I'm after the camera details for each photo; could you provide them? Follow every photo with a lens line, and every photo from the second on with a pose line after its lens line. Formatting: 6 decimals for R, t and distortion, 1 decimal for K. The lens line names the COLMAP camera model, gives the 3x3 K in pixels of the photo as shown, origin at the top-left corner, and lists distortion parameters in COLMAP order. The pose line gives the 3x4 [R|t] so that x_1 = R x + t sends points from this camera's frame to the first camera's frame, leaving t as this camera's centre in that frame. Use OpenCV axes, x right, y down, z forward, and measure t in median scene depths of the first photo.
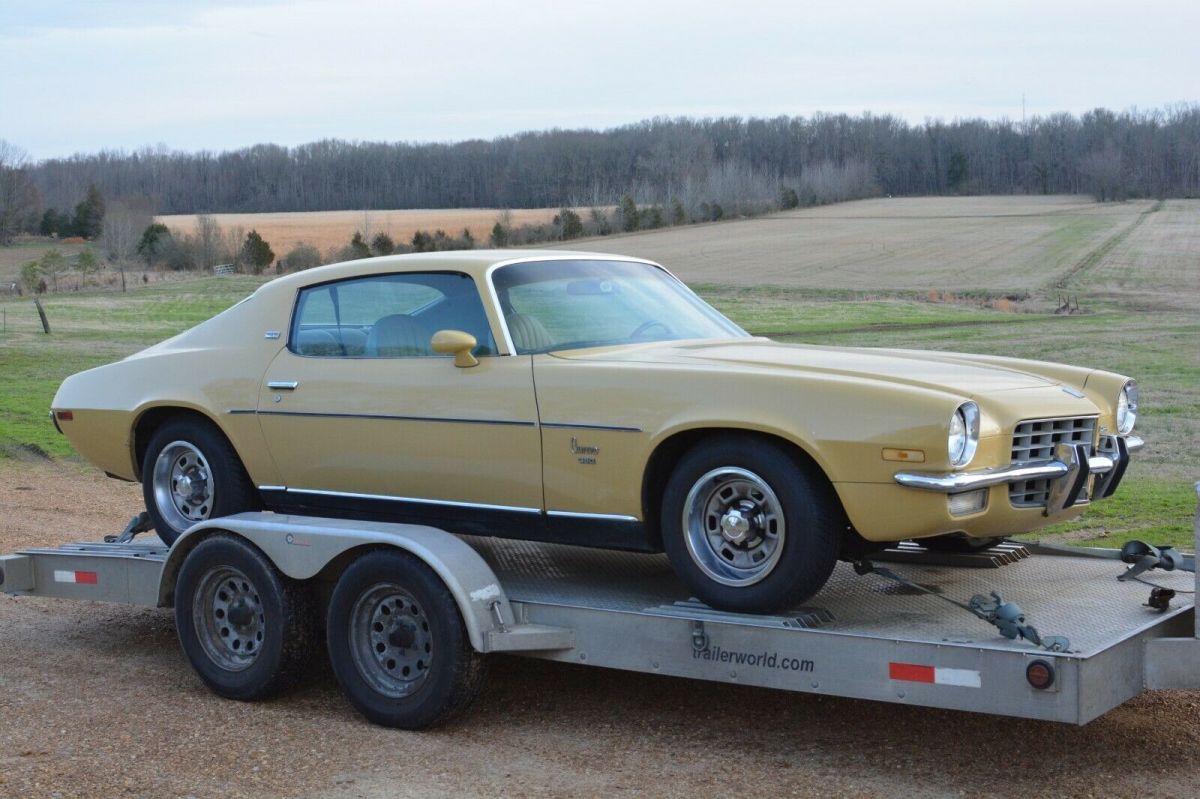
lens RADIAL K [[1830.7, 0, 600.0], [0, 1830.7, 399.5], [0, 0, 1]] dist [-0.203480, 0.243682]
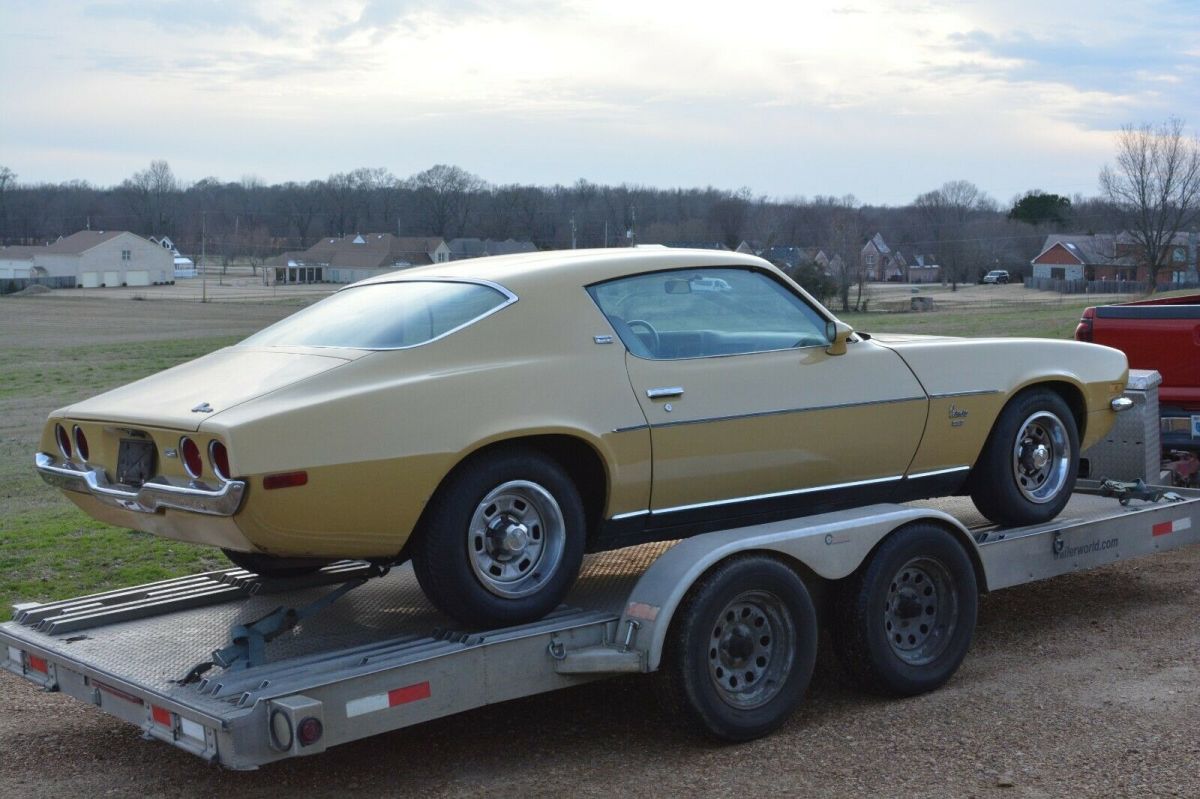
lens RADIAL K [[1830.7, 0, 600.0], [0, 1830.7, 399.5], [0, 0, 1]] dist [-0.203480, 0.243682]
pose [[0.256834, -0.055439, 0.964864, -1.128352], [0.095226, 0.994947, 0.031820, -0.038828], [-0.961753, 0.083708, 0.260816, 0.862862]]
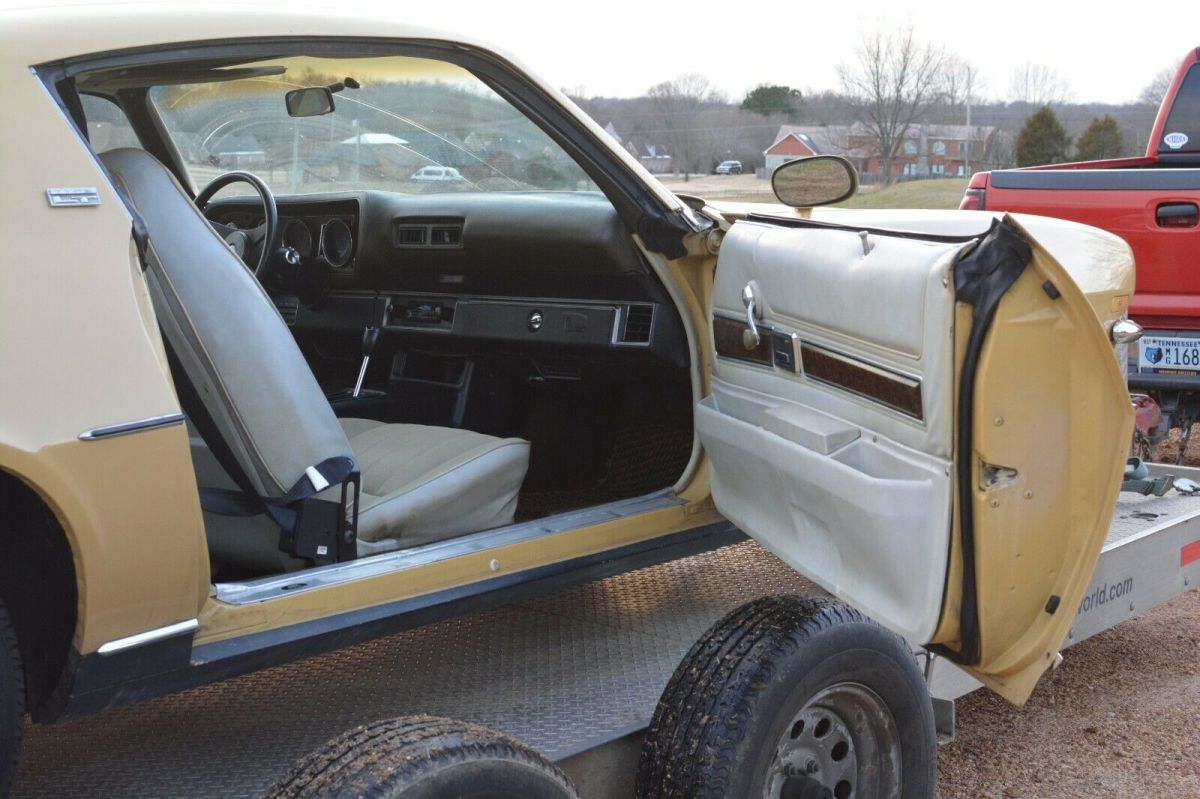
lens RADIAL K [[1830.7, 0, 600.0], [0, 1830.7, 399.5], [0, 0, 1]] dist [-0.203480, 0.243682]
pose [[0.113002, -0.114655, 0.986957, -0.559282], [0.090315, 0.990393, 0.104713, -0.027308], [-0.989482, 0.077305, 0.122272, 0.958640]]
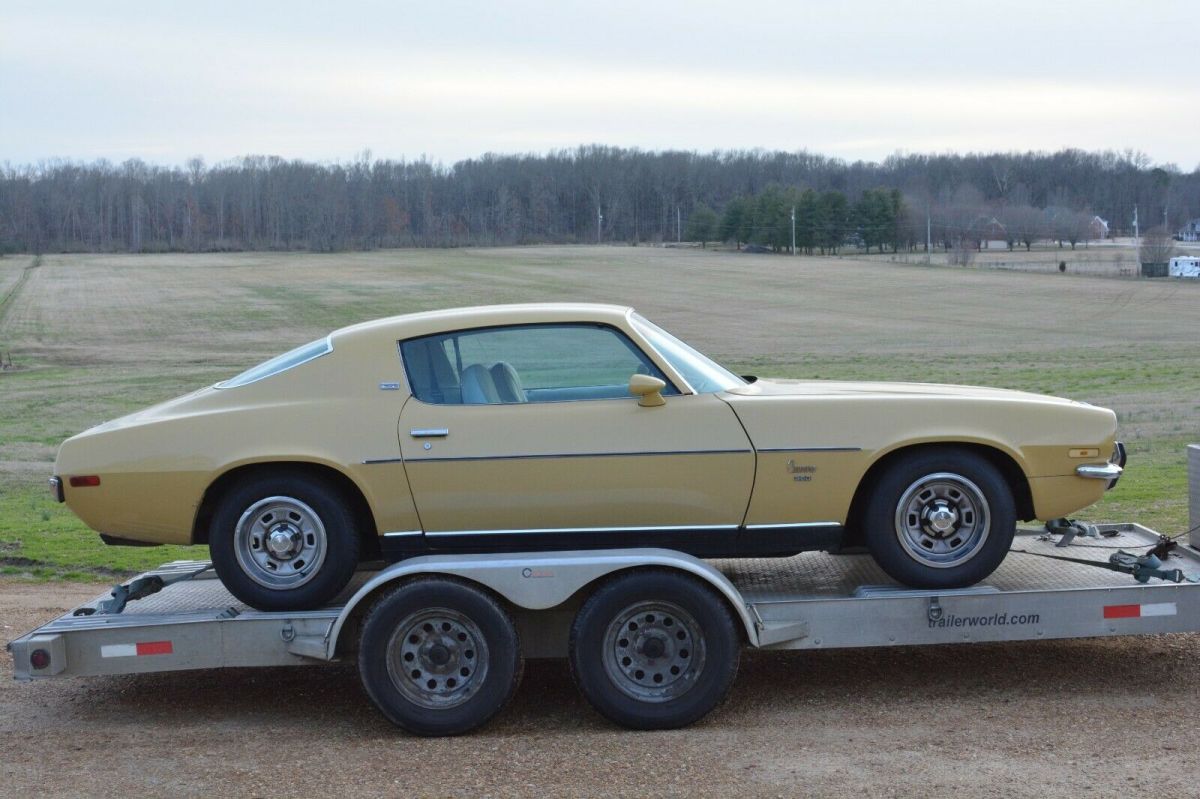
lens RADIAL K [[1830.7, 0, 600.0], [0, 1830.7, 399.5], [0, 0, 1]] dist [-0.203480, 0.243682]
pose [[0.818469, -0.034941, 0.573488, -0.750512], [0.052394, 0.998529, -0.013938, -0.007828], [-0.572157, 0.041455, 0.819096, 0.092918]]
